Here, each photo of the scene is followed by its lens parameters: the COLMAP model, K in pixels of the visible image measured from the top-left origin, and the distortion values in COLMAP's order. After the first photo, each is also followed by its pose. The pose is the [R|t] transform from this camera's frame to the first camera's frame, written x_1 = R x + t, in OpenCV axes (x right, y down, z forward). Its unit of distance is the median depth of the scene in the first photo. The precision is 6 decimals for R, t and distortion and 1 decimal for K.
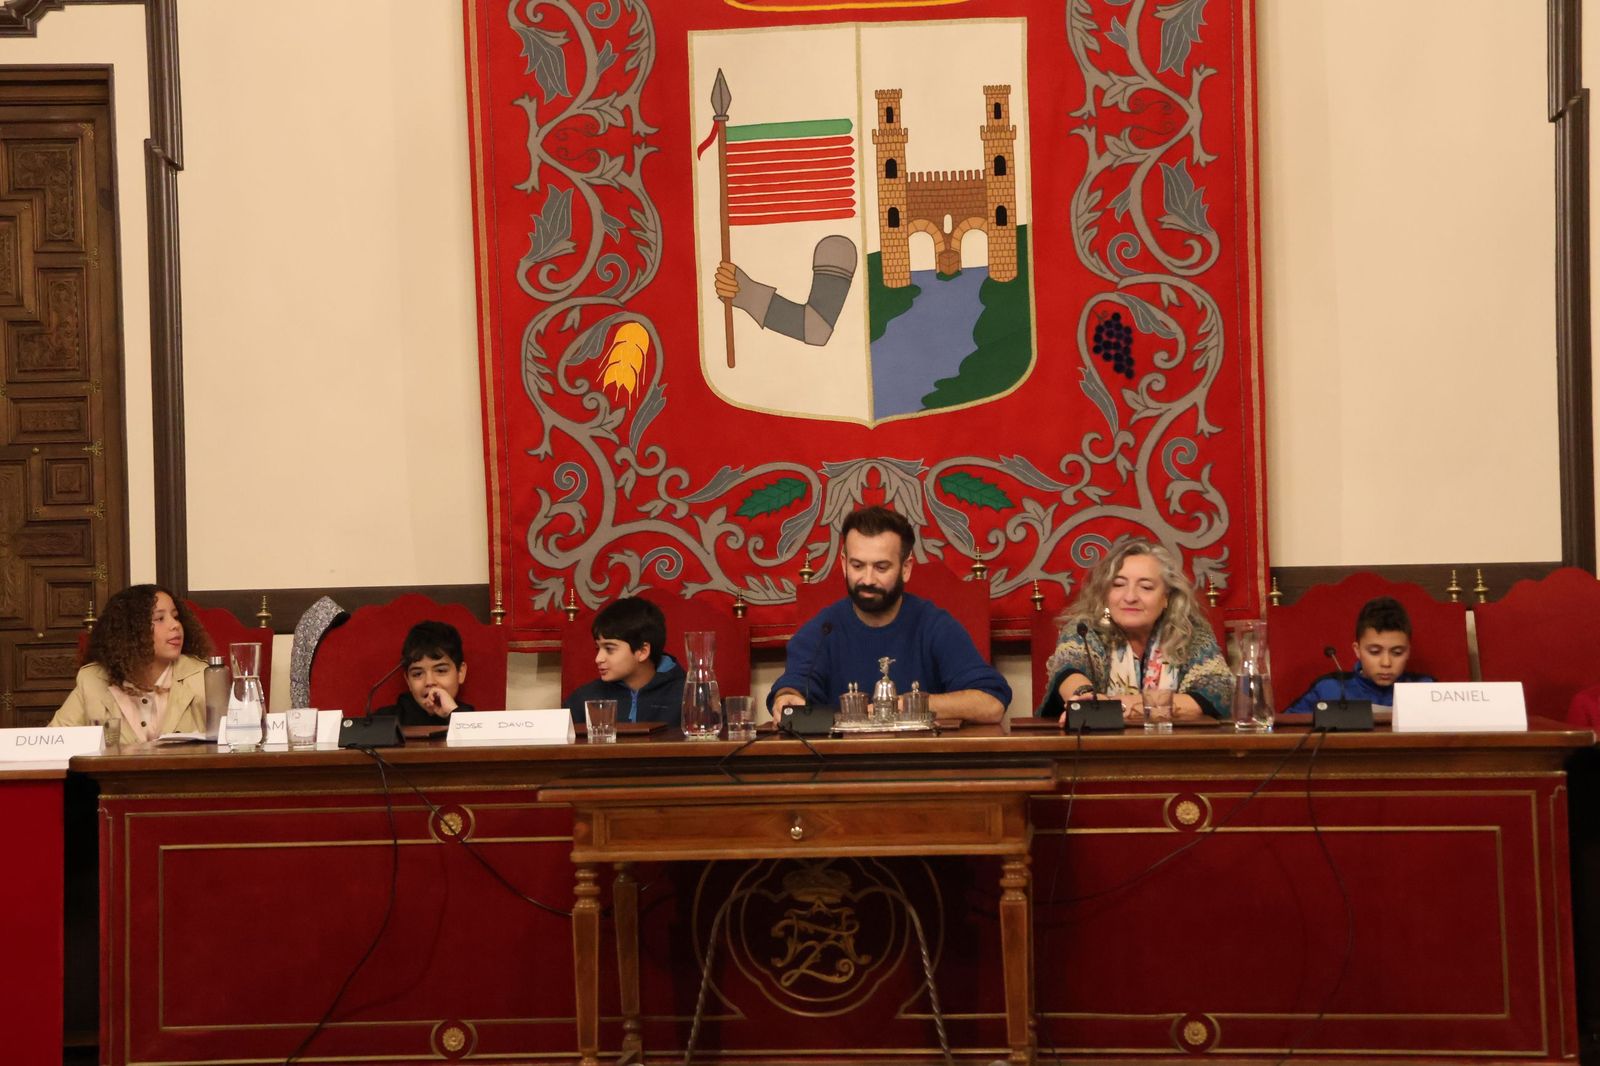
lens RADIAL K [[3067.3, 0, 800.0], [0, 3067.3, 533.0], [0, 0, 1]] dist [0.254018, 0.126536]
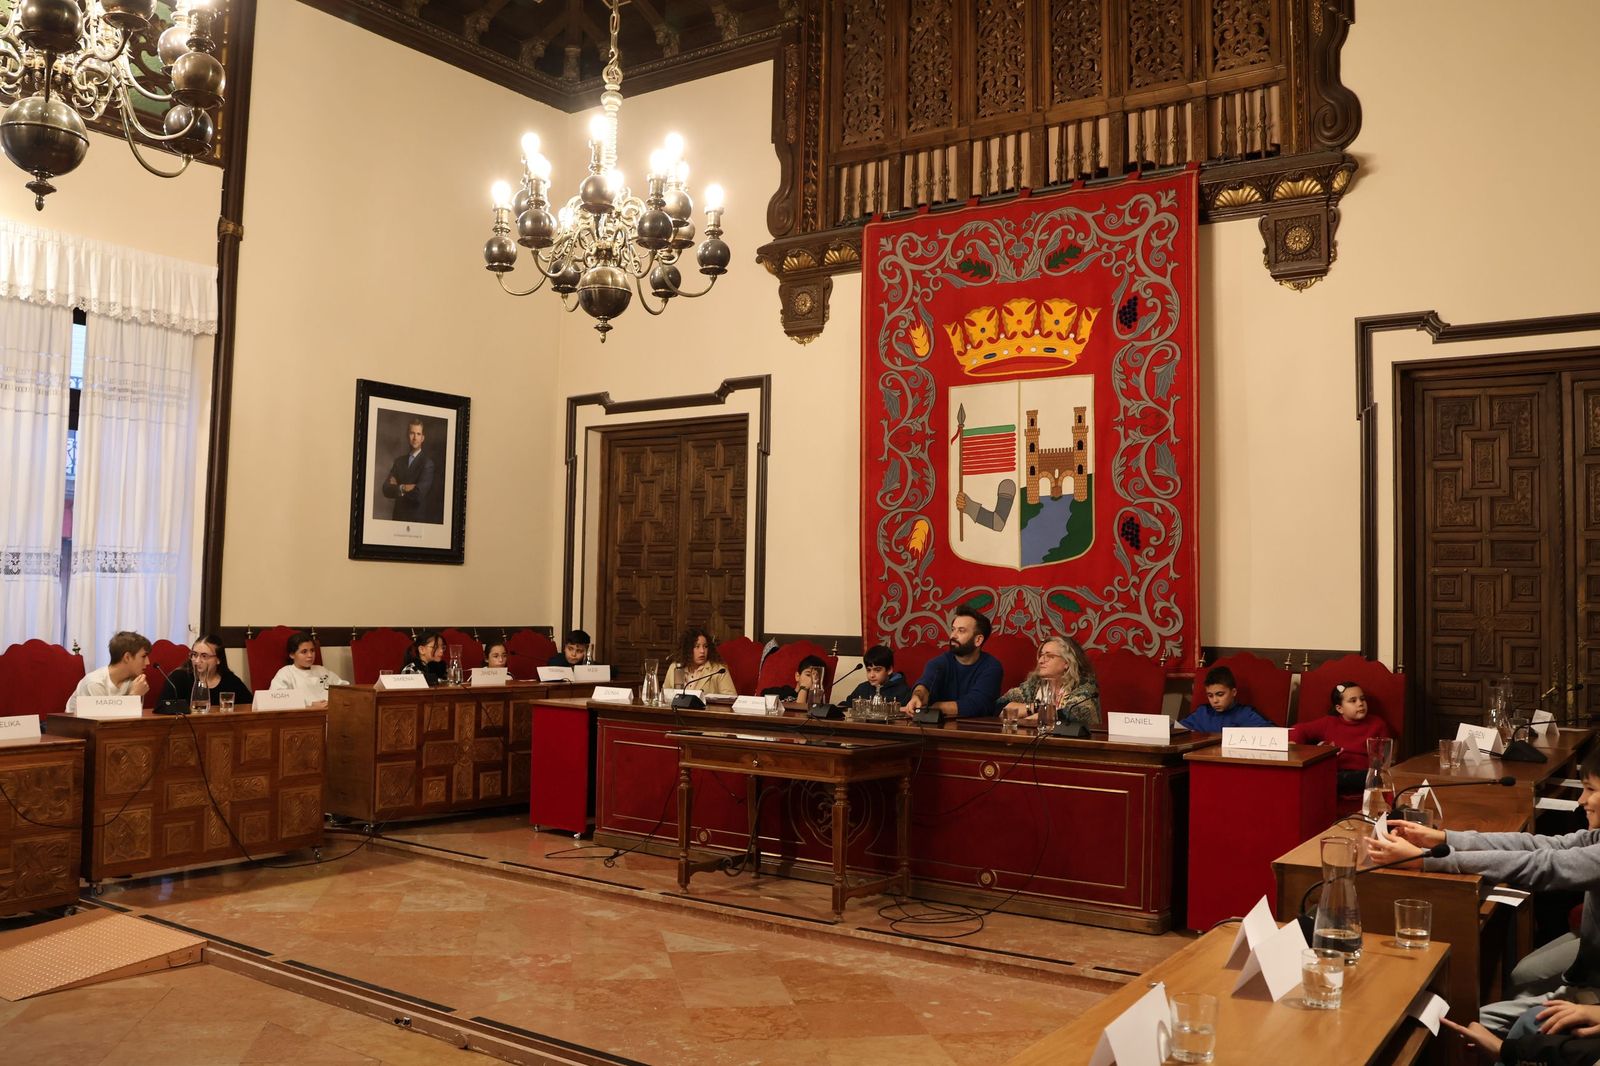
lens RADIAL K [[1357.5, 0, 800.0], [0, 1357.5, 533.0], [0, 0, 1]] dist [-0.148332, 0.121473]
pose [[0.855346, 0.010426, -0.517952, 0.370047], [-0.032145, 0.998939, -0.032977, -0.024844], [0.517059, 0.044856, 0.854774, 0.135137]]
